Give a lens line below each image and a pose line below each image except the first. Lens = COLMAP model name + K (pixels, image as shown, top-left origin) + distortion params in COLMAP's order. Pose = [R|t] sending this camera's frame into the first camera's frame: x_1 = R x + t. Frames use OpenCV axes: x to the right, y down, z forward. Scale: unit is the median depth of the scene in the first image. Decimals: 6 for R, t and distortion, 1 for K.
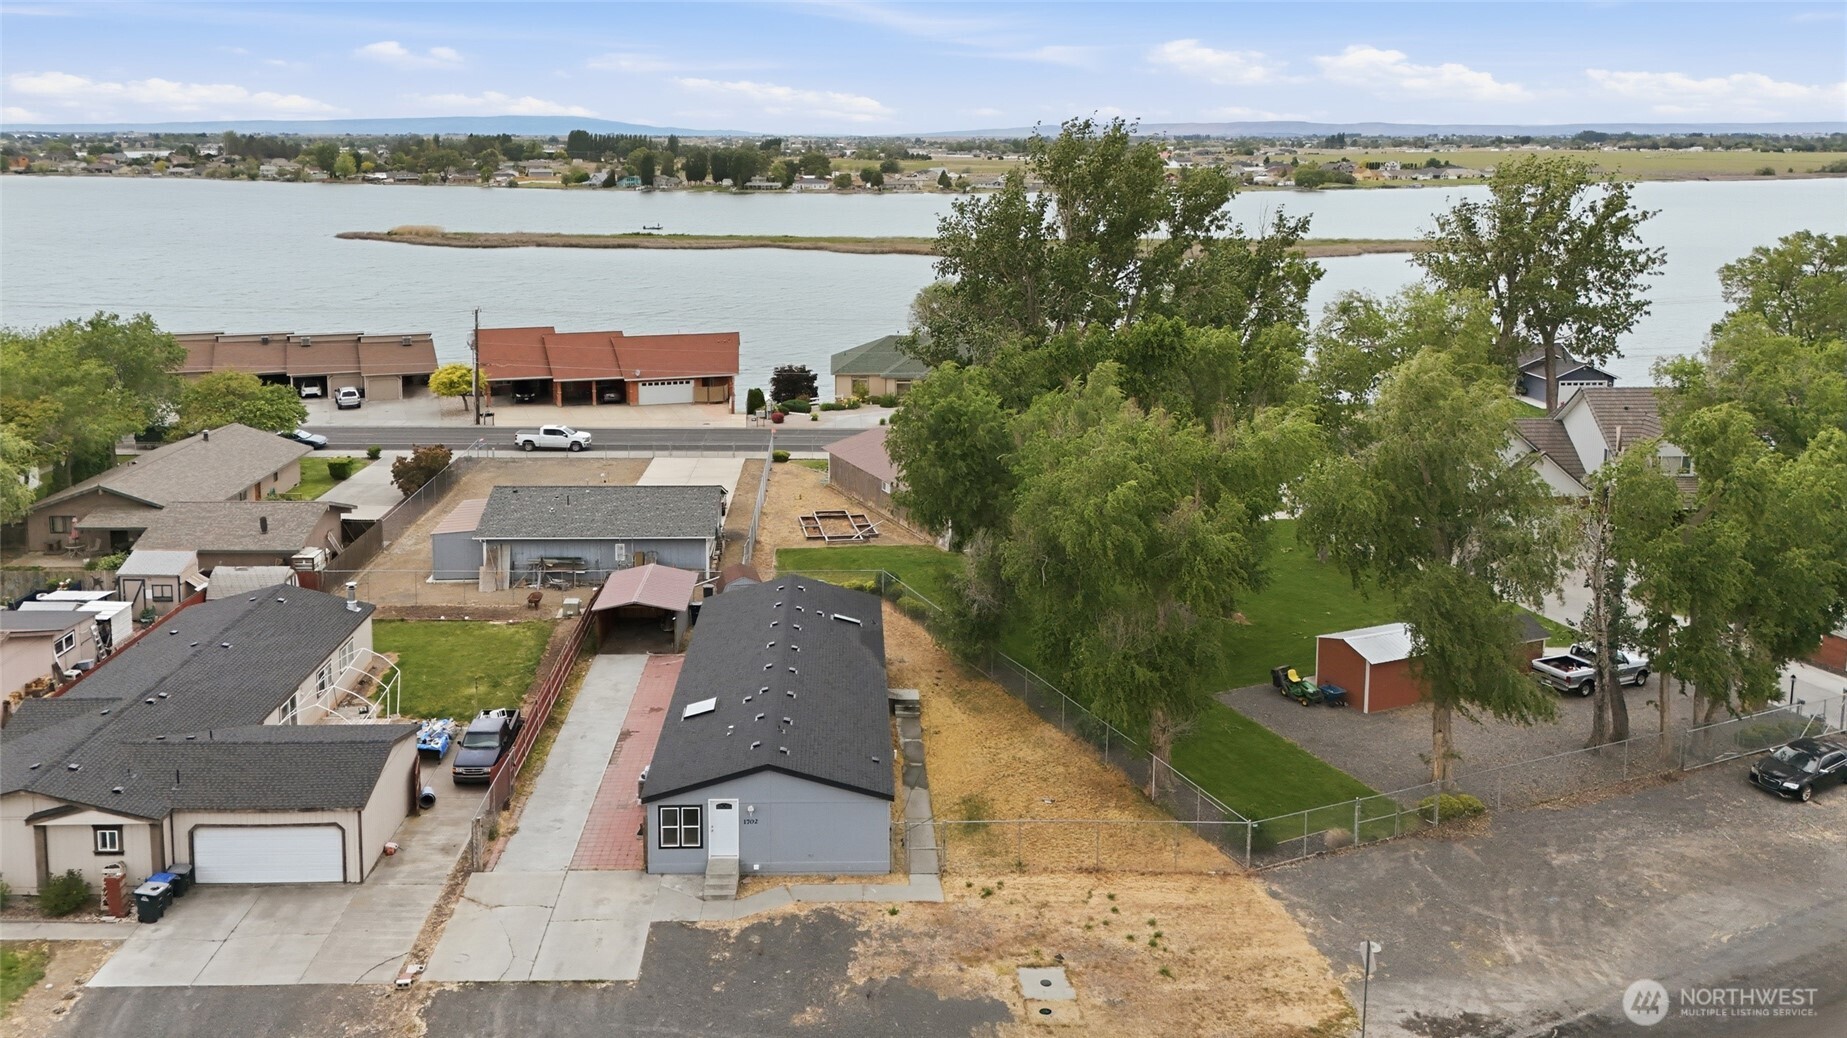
lens RADIAL K [[1338.2, 0, 877.4], [0, 1338.2, 516.1], [0, 0, 1]] dist [0.062682, -0.048132]
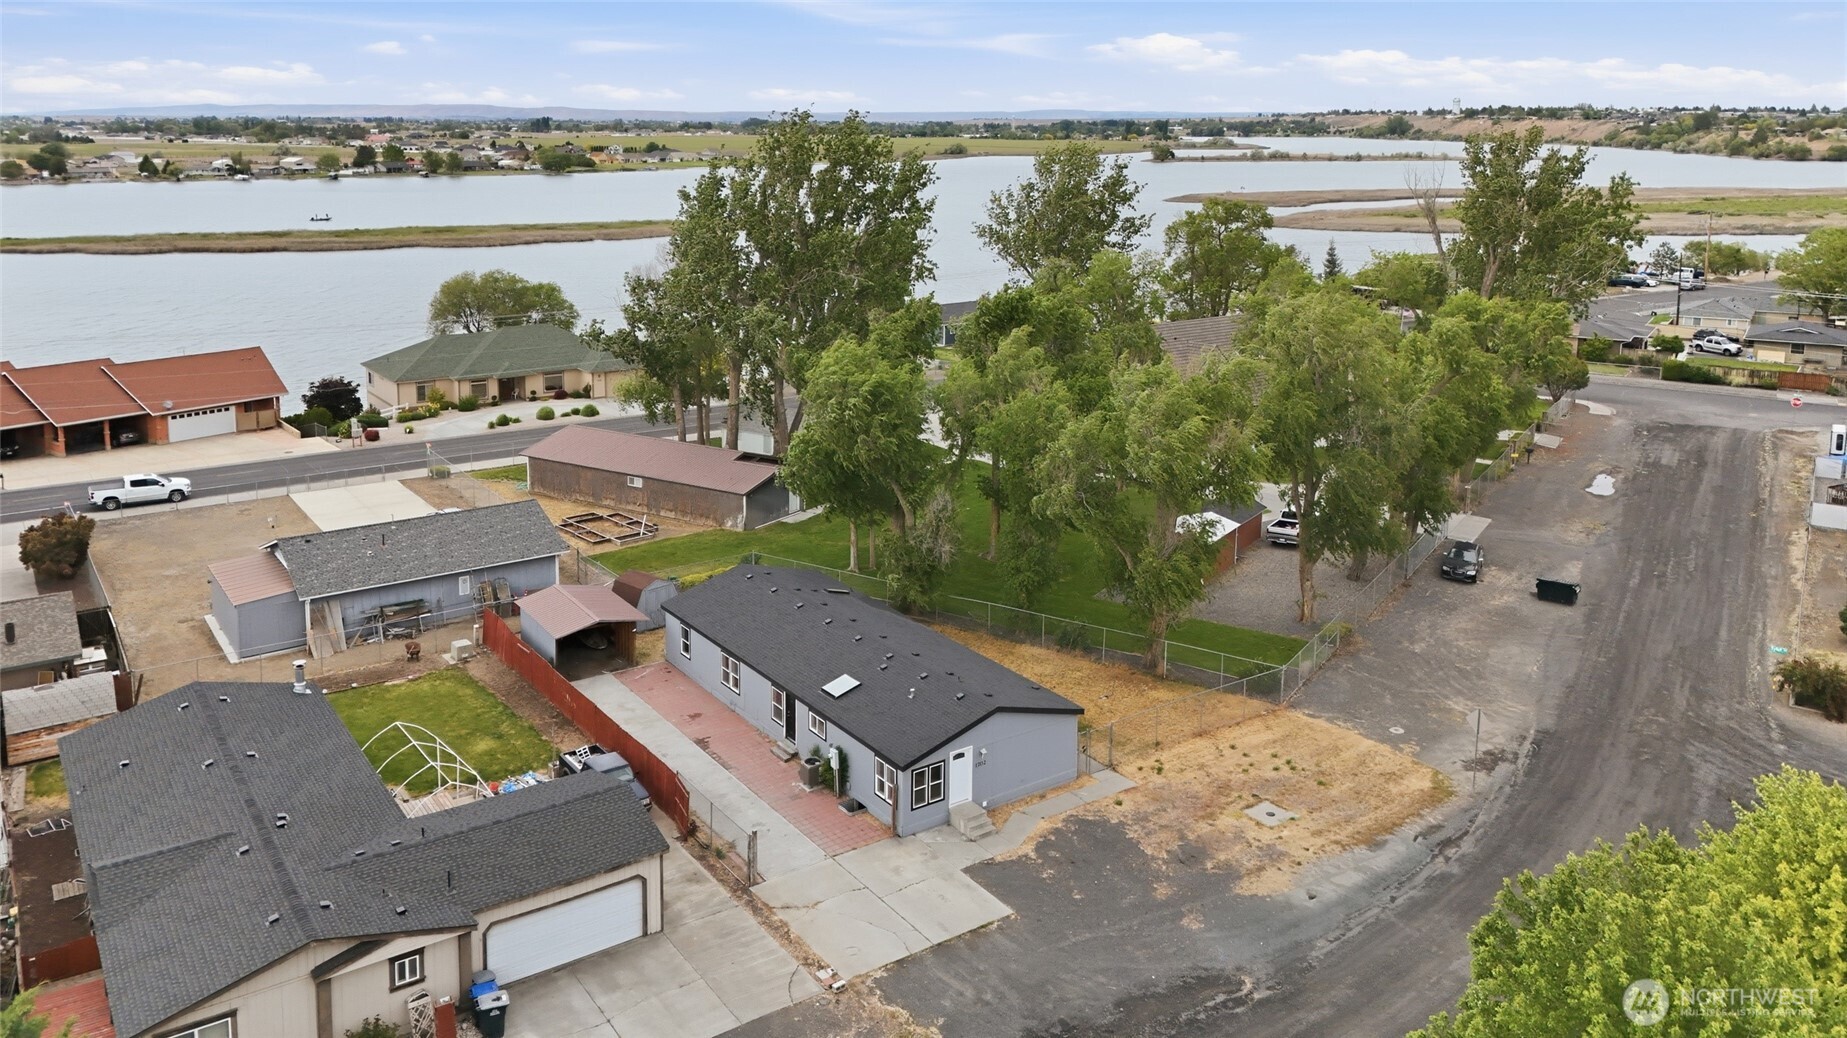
lens RADIAL K [[1316.8, 0, 923.5], [0, 1316.8, 519.0], [0, 0, 1]] dist [0.080408, -0.077020]
pose [[0.836510, -0.160004, 0.524071, -0.654849], [0.151069, 0.986694, 0.060115, -0.041141], [-0.526716, 0.028884, 0.849550, 0.100118]]
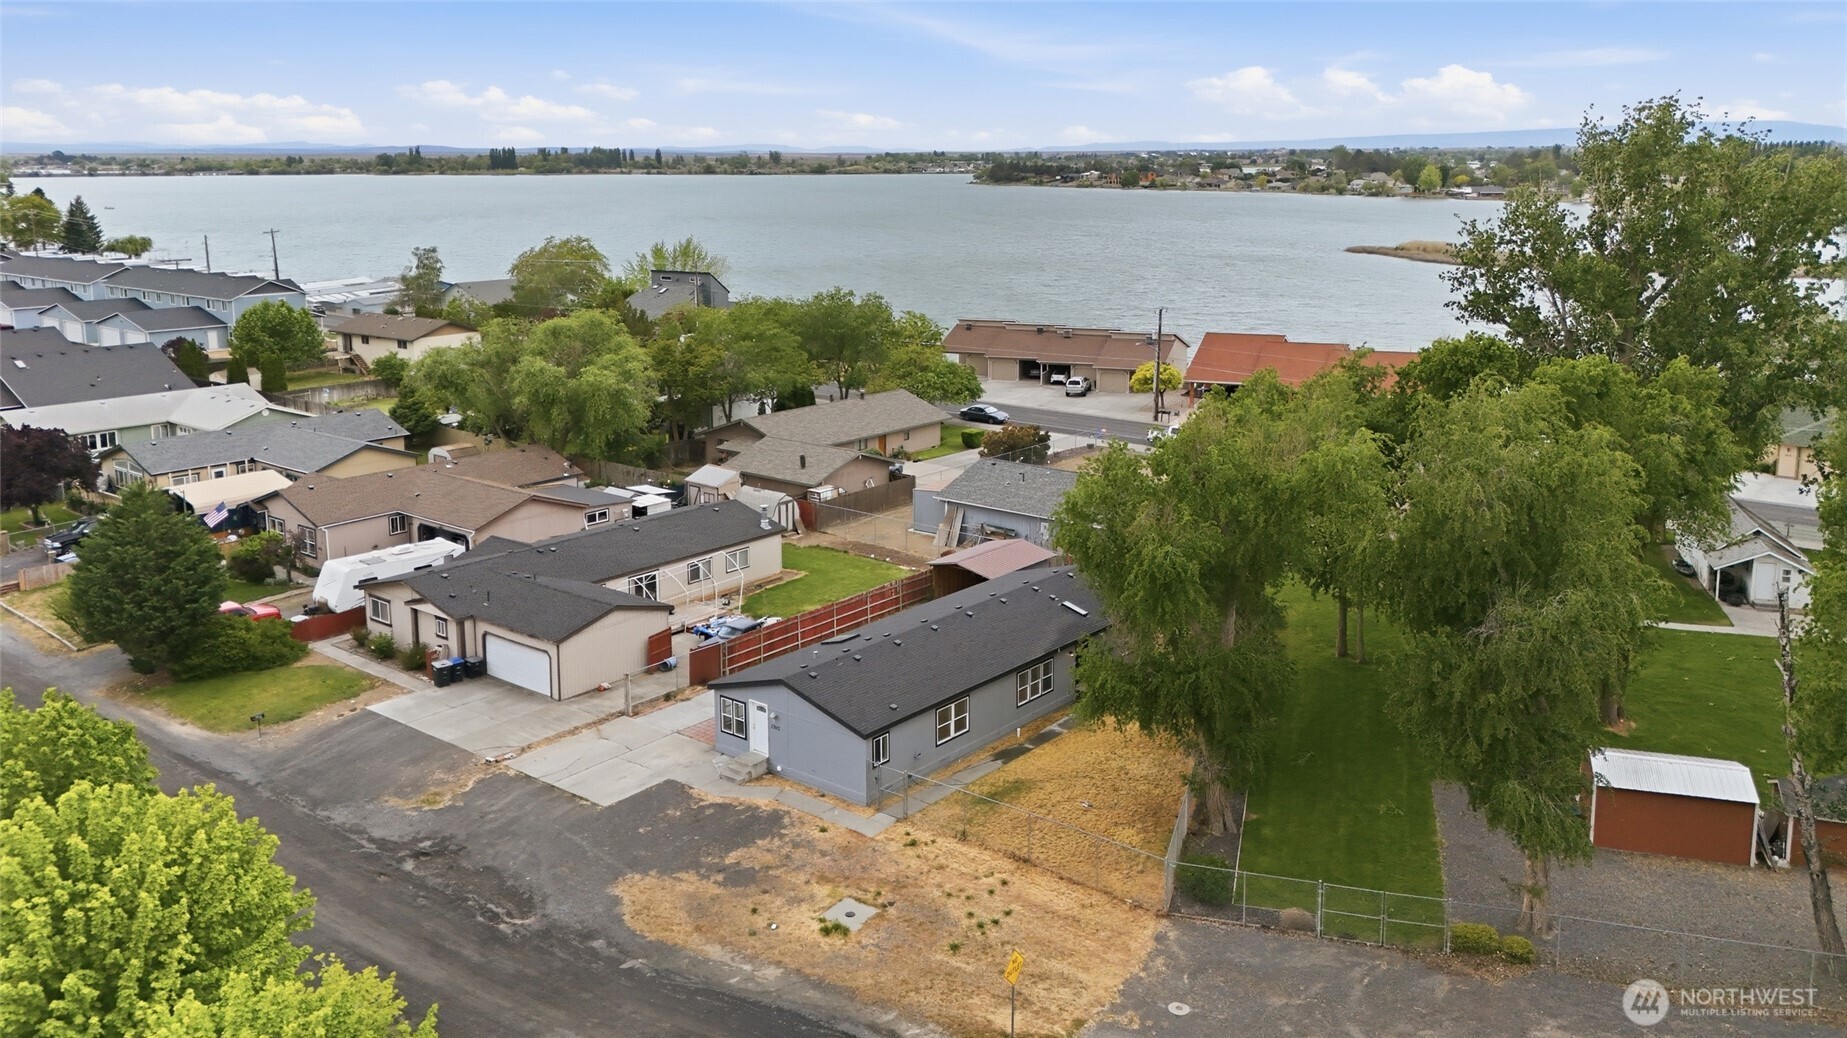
lens RADIAL K [[1455.8, 0, 976.7], [0, 1455.8, 520.3], [0, 0, 1]] dist [0.088280, -0.112413]
pose [[0.777623, 0.149862, -0.610609, 0.758978], [-0.165960, 0.985659, 0.030557, -0.012285], [0.606432, 0.077575, 0.791342, 0.102595]]
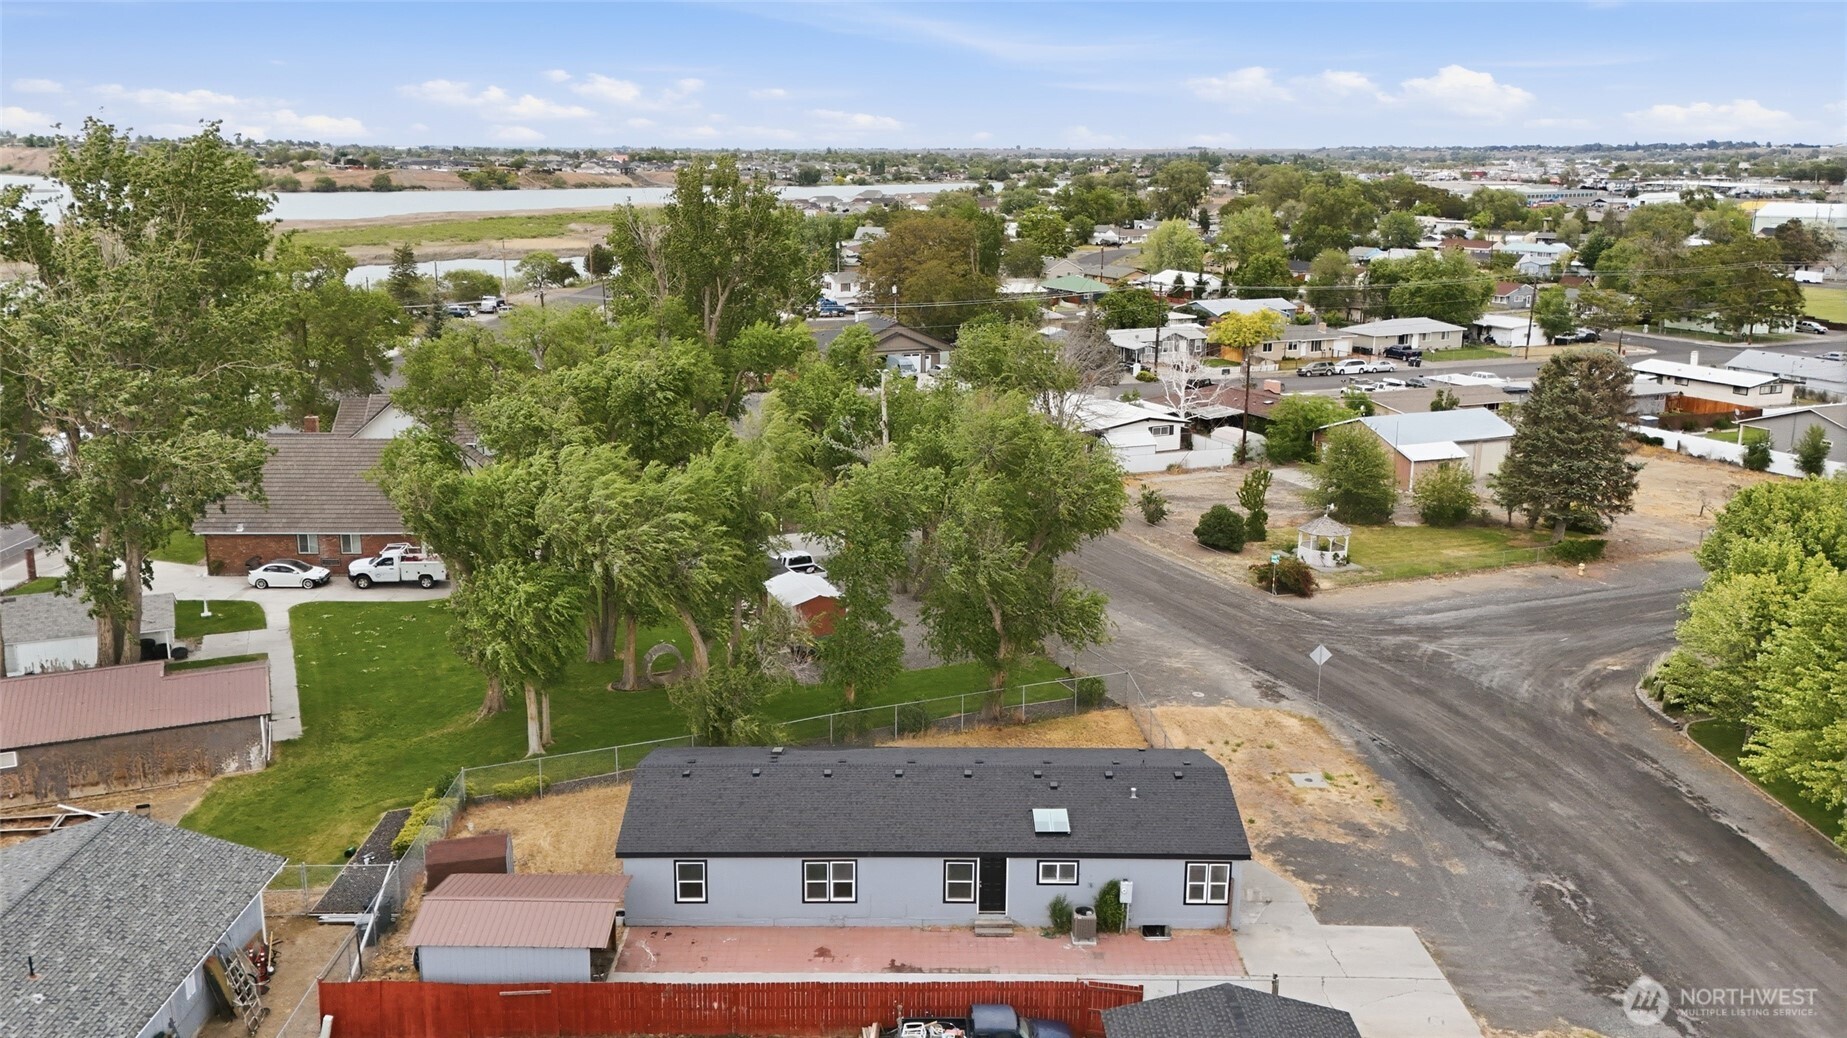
lens RADIAL K [[1338.2, 0, 877.4], [0, 1338.2, 516.1], [0, 0, 1]] dist [0.062682, -0.048132]
pose [[0.050478, -0.257292, 0.965014, -1.045234], [0.270275, 0.933711, 0.234809, -0.316148], [-0.961459, 0.248966, 0.116671, 1.052710]]
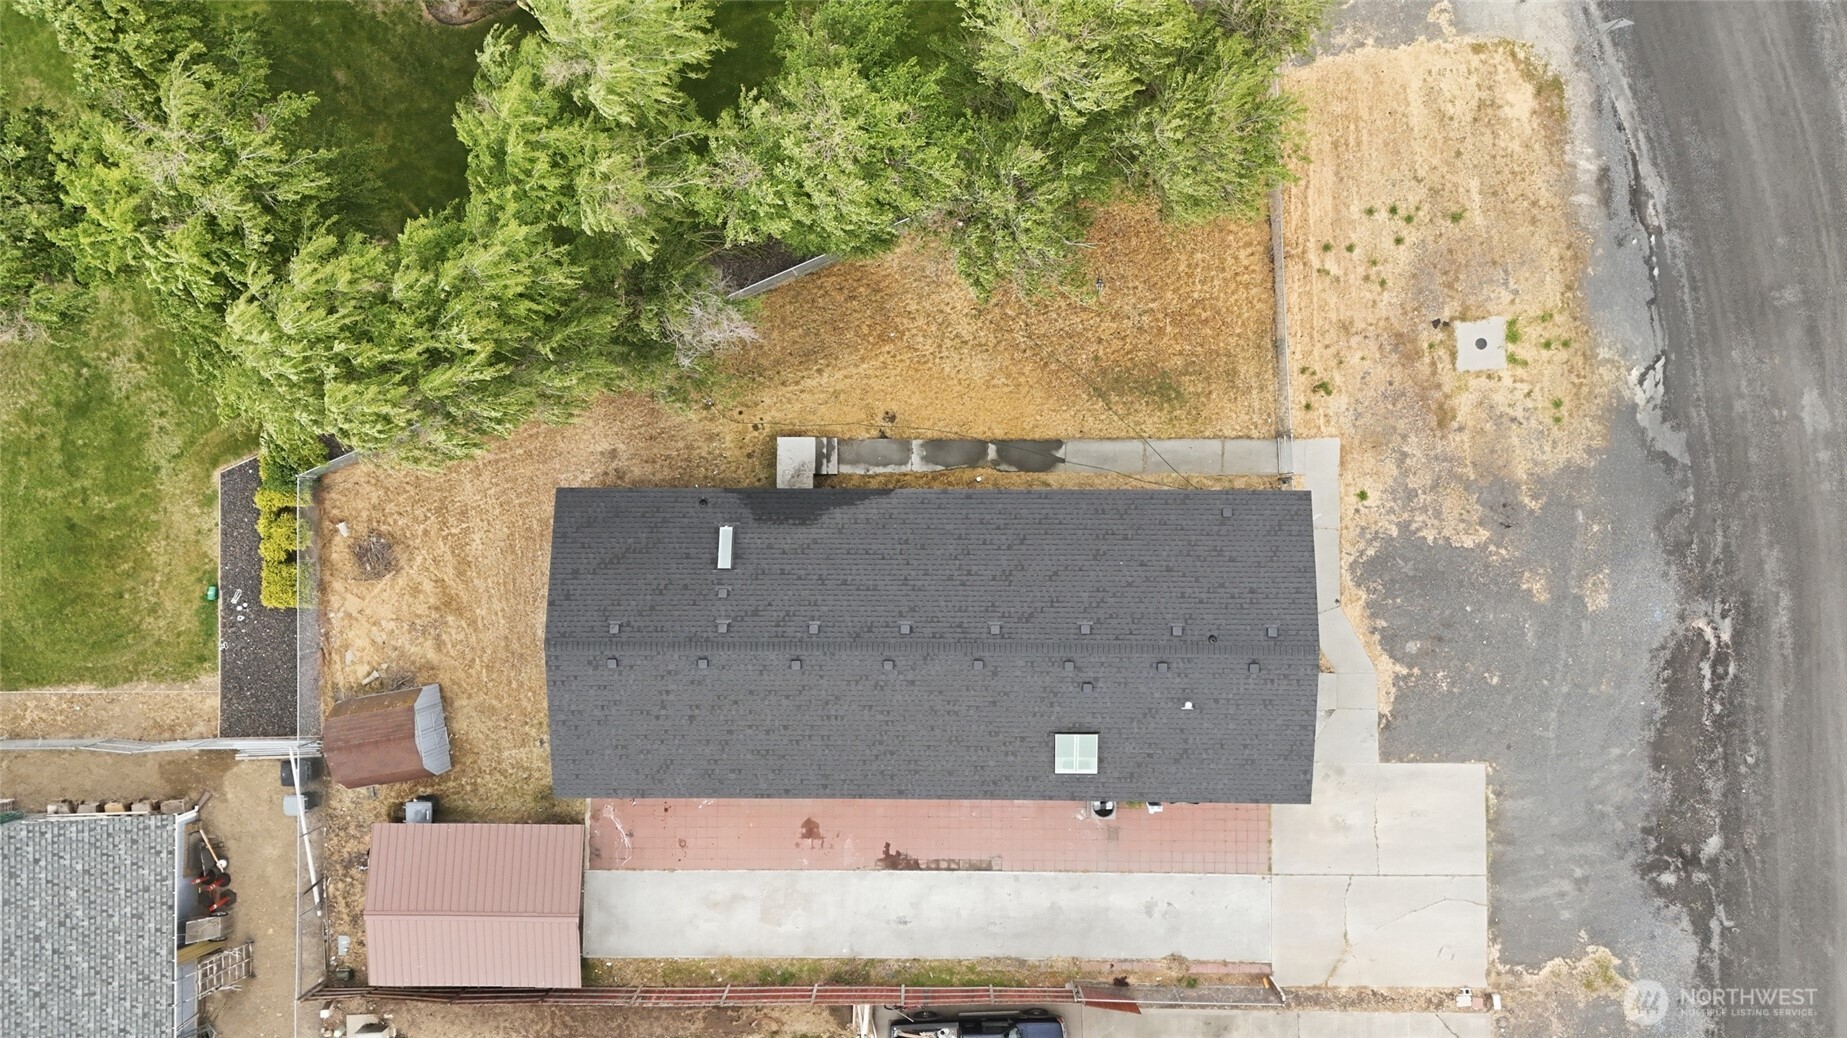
lens RADIAL K [[1316.8, 0, 923.5], [0, 1316.8, 519.0], [0, 0, 1]] dist [0.080408, -0.077020]
pose [[0.026398, -0.999601, 0.010018, -0.019264], [0.294896, 0.017363, 0.955372, -0.606916], [-0.955165, -0.022266, 0.295236, 0.962481]]
